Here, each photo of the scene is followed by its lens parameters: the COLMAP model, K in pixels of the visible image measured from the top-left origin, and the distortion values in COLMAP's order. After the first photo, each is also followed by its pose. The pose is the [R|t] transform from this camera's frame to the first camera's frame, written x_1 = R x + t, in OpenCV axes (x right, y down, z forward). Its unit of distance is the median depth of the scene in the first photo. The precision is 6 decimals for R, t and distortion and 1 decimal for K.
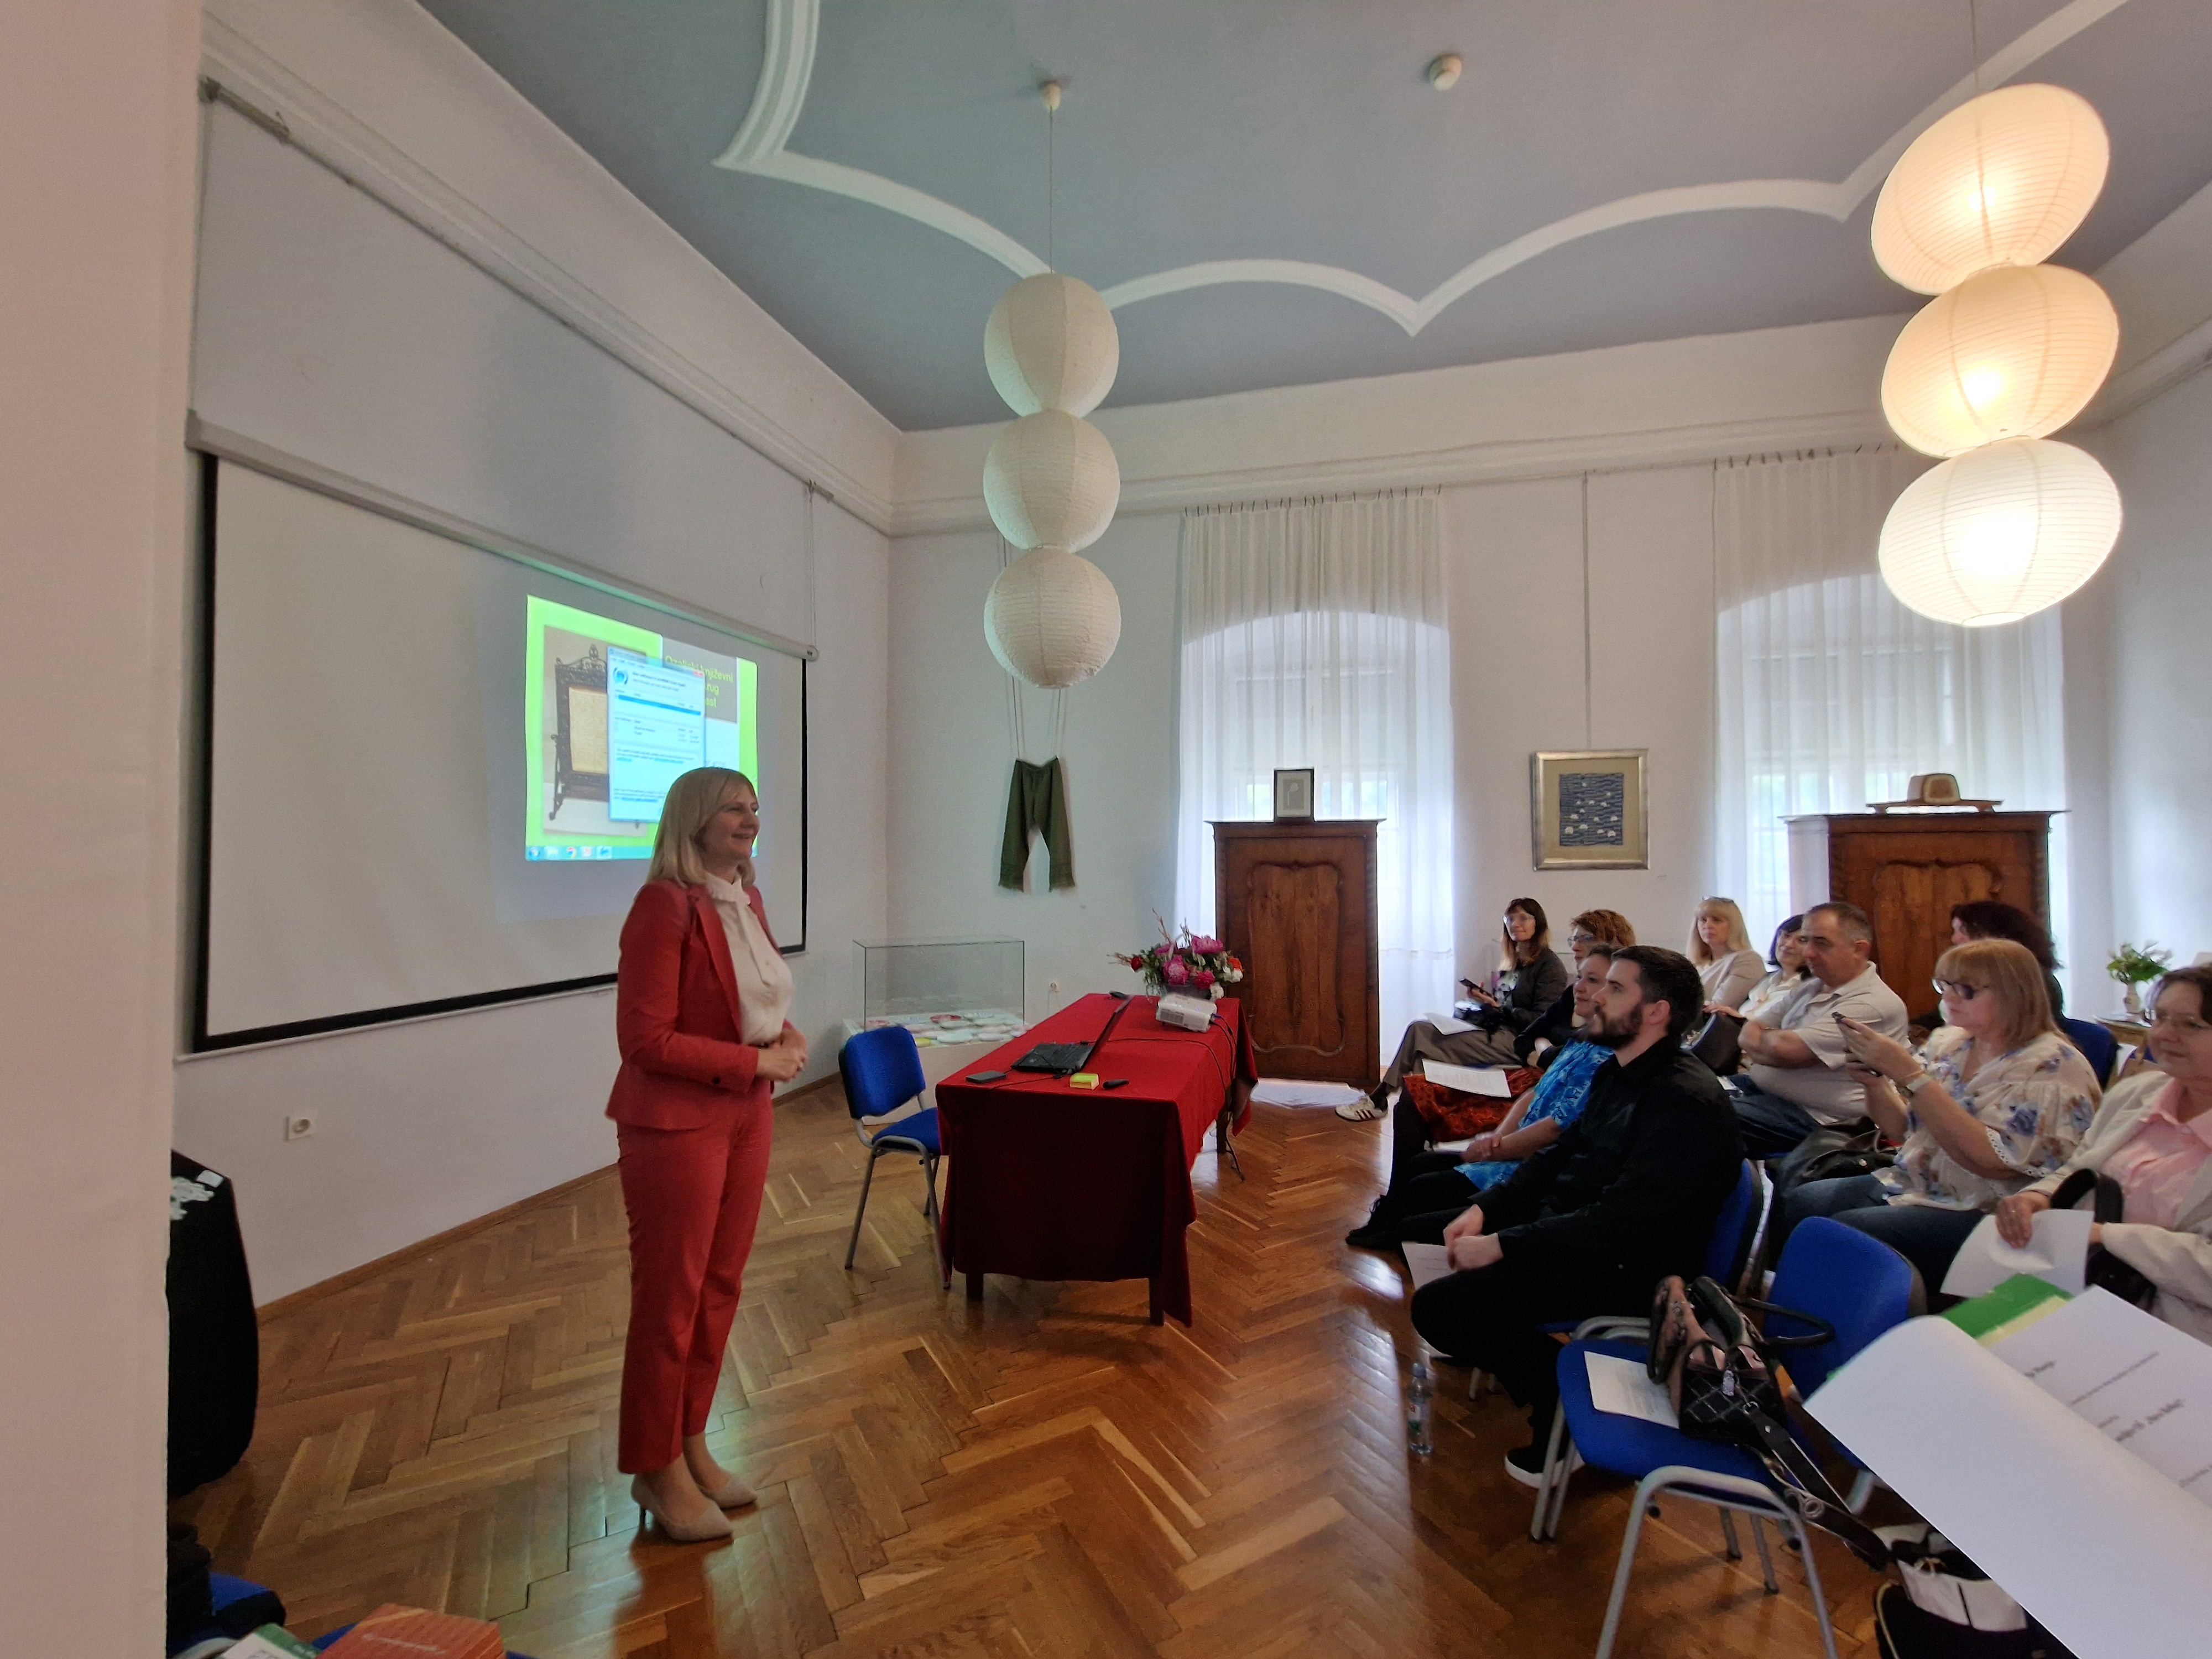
lens RADIAL K [[911.0, 0, 1099.2], [0, 911.0, 827.9], [0, 0, 1]] dist [-0.004449, 0.001716]
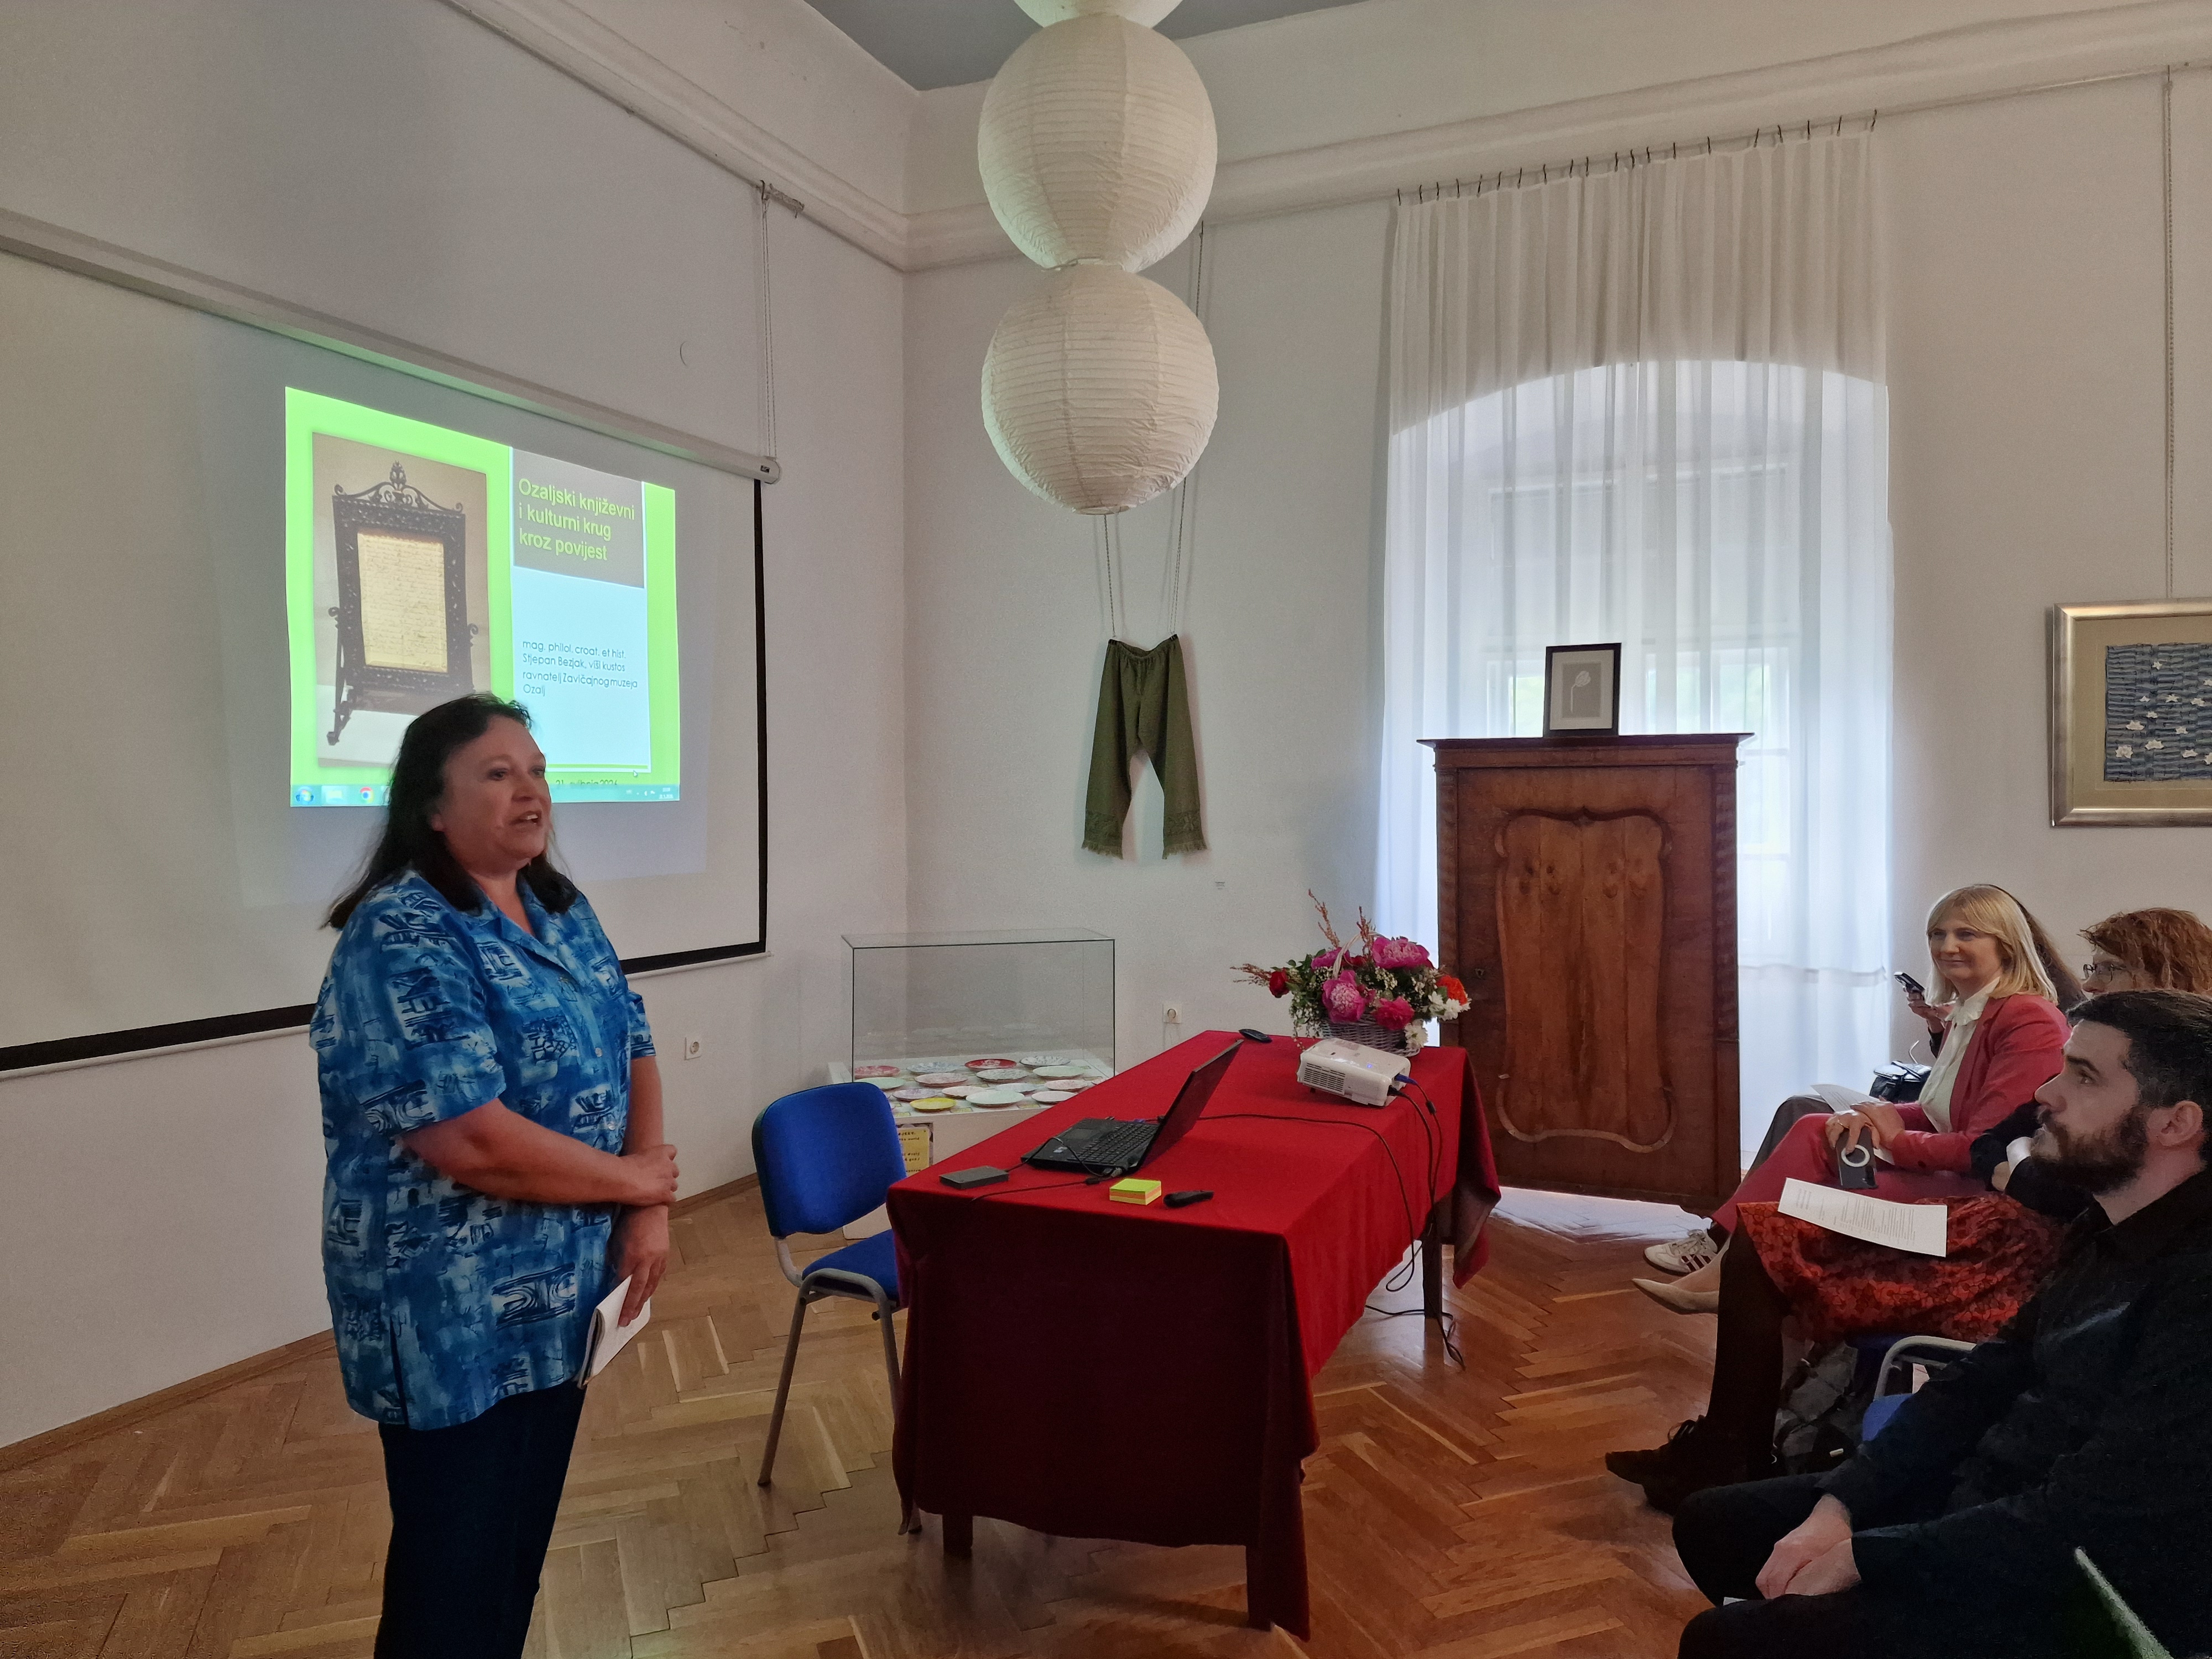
lens RADIAL K [[1472.0, 0, 1098.8], [0, 1472.0, 793.3], [0, 0, 1]] dist [0.066846, -0.059027]
pose [[0.988593, -0.001202, -0.150605, 0.063138], [0.005497, 0.999590, 0.028103, -0.000632], [0.150510, -0.028610, 0.988194, 0.047538]]
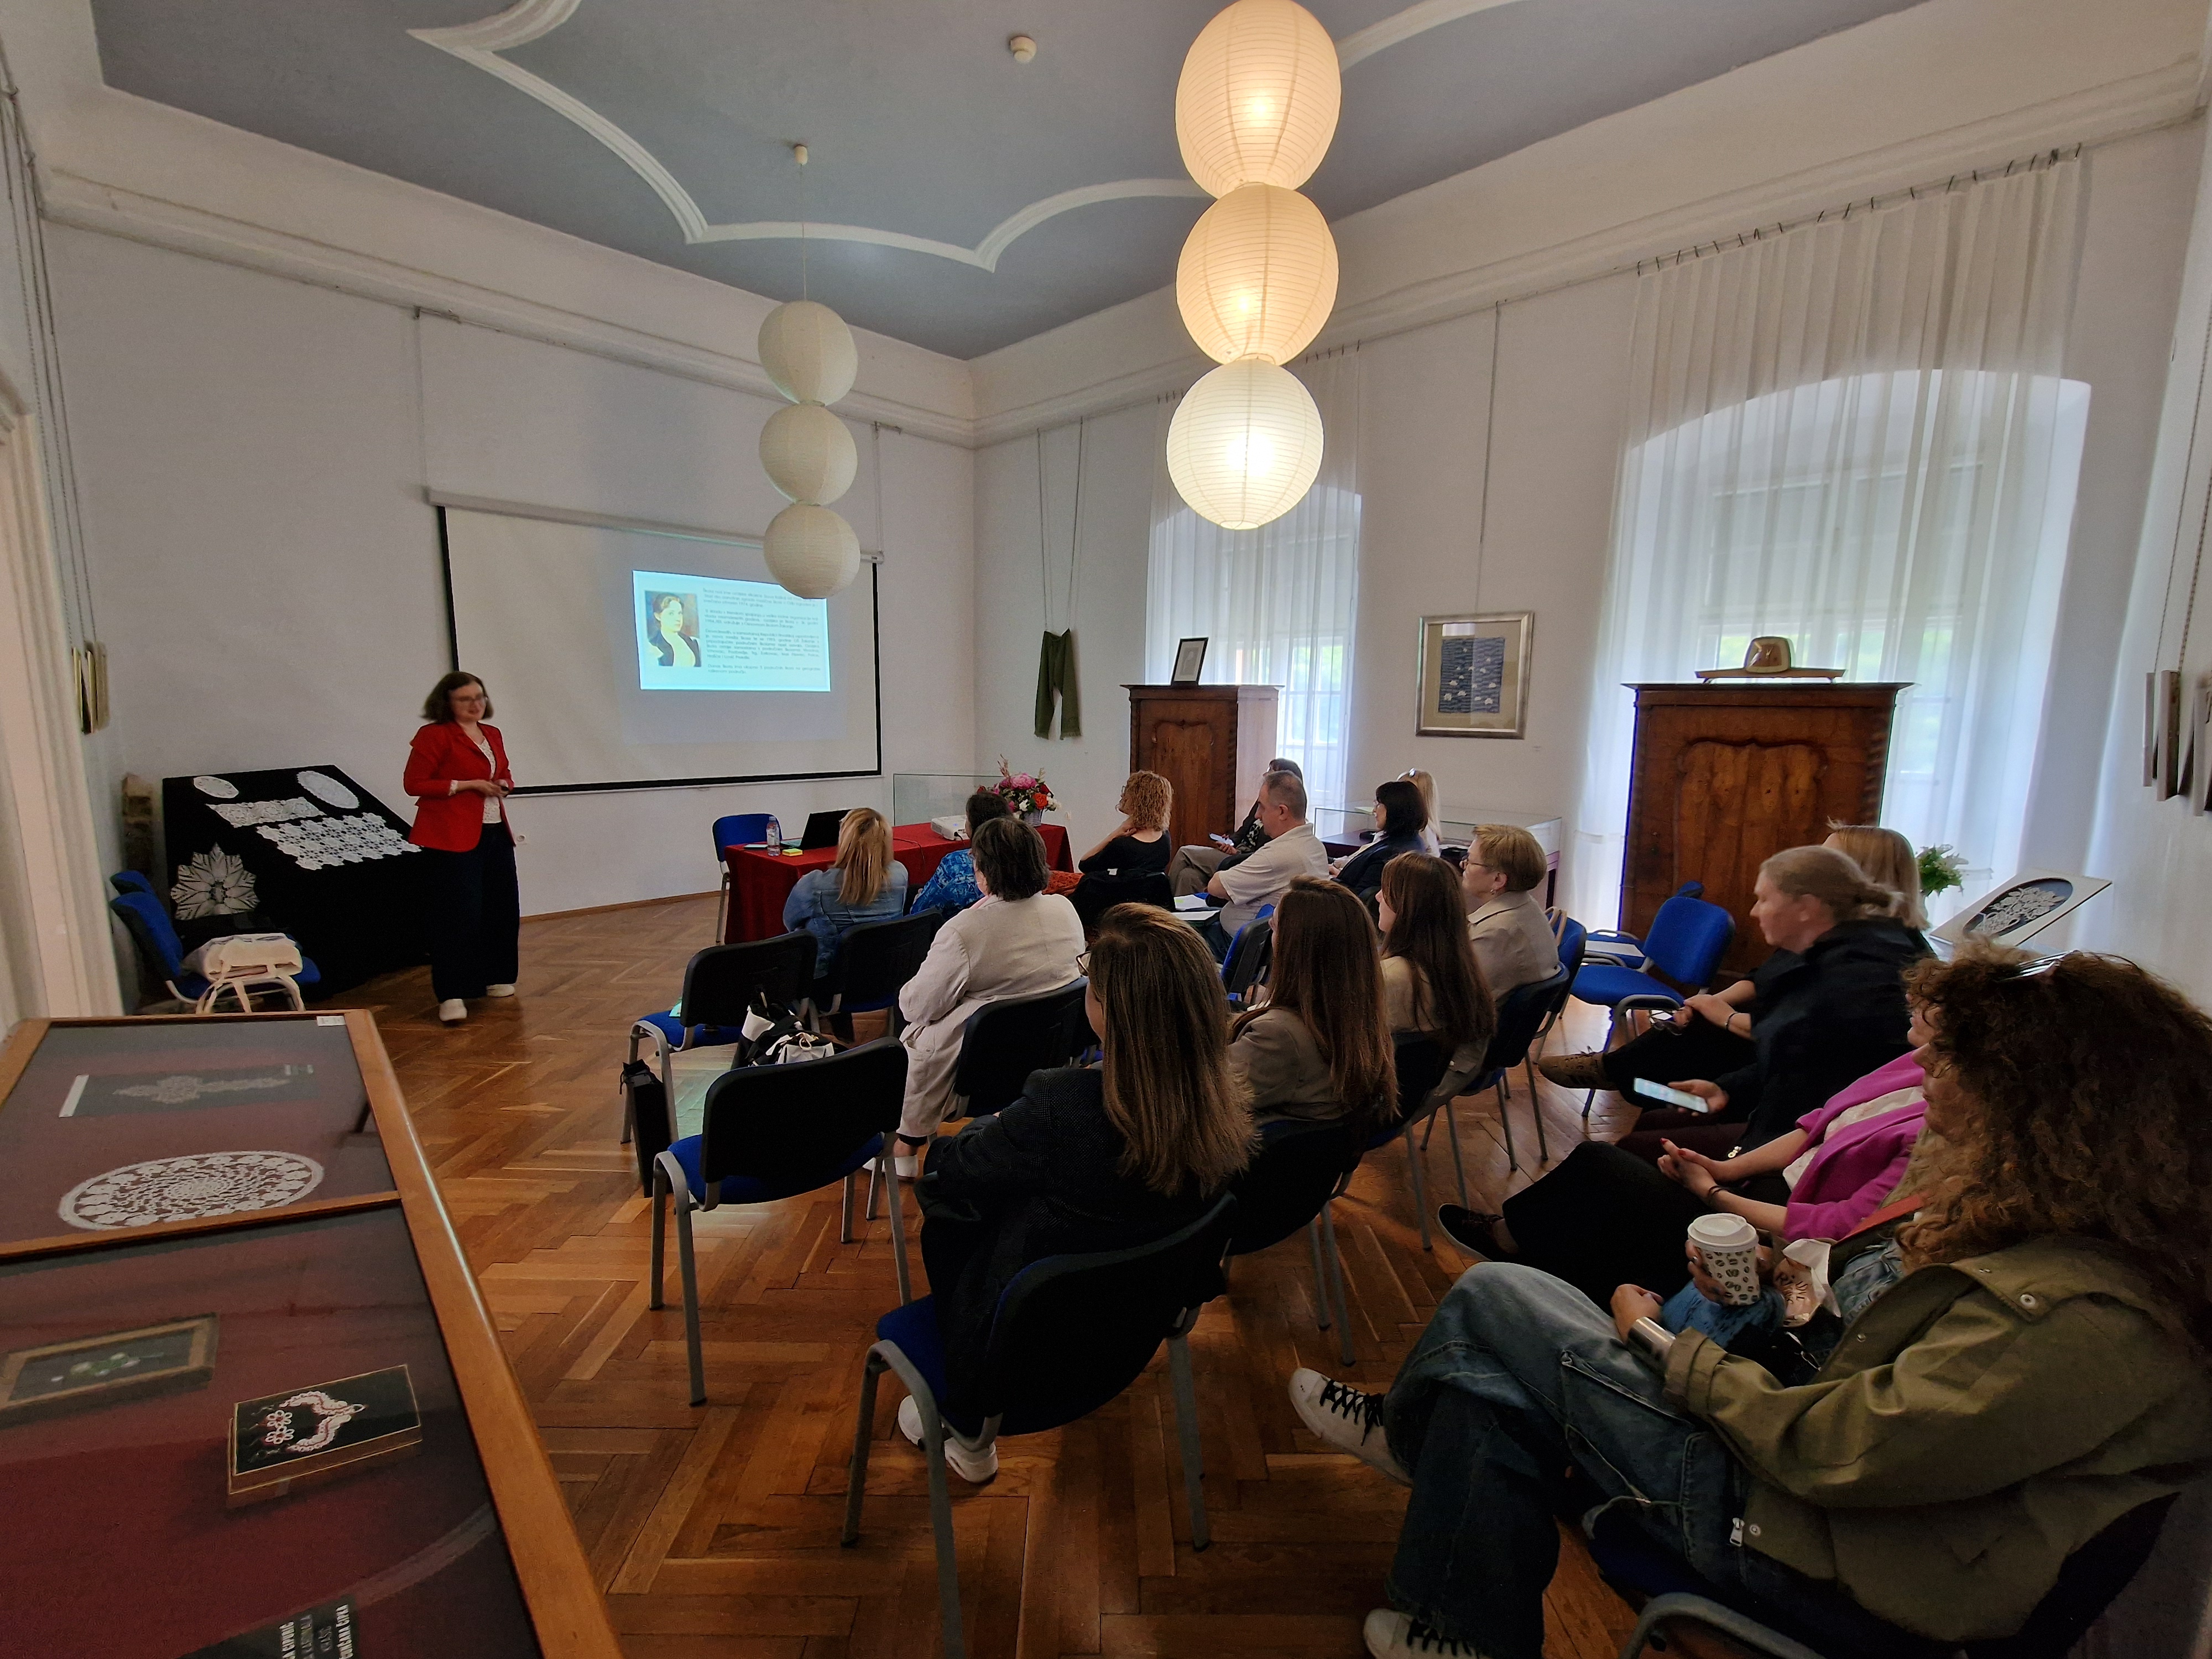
lens RADIAL K [[911.0, 0, 1108.8], [0, 911.0, 834.2], [0, 0, 1]] dist [-0.004449, 0.001716]
pose [[0.871976, 0.085413, -0.482040, 0.790565], [-0.000456, 0.984803, 0.173673, -0.025428], [0.489549, -0.151219, 0.858764, -0.071987]]
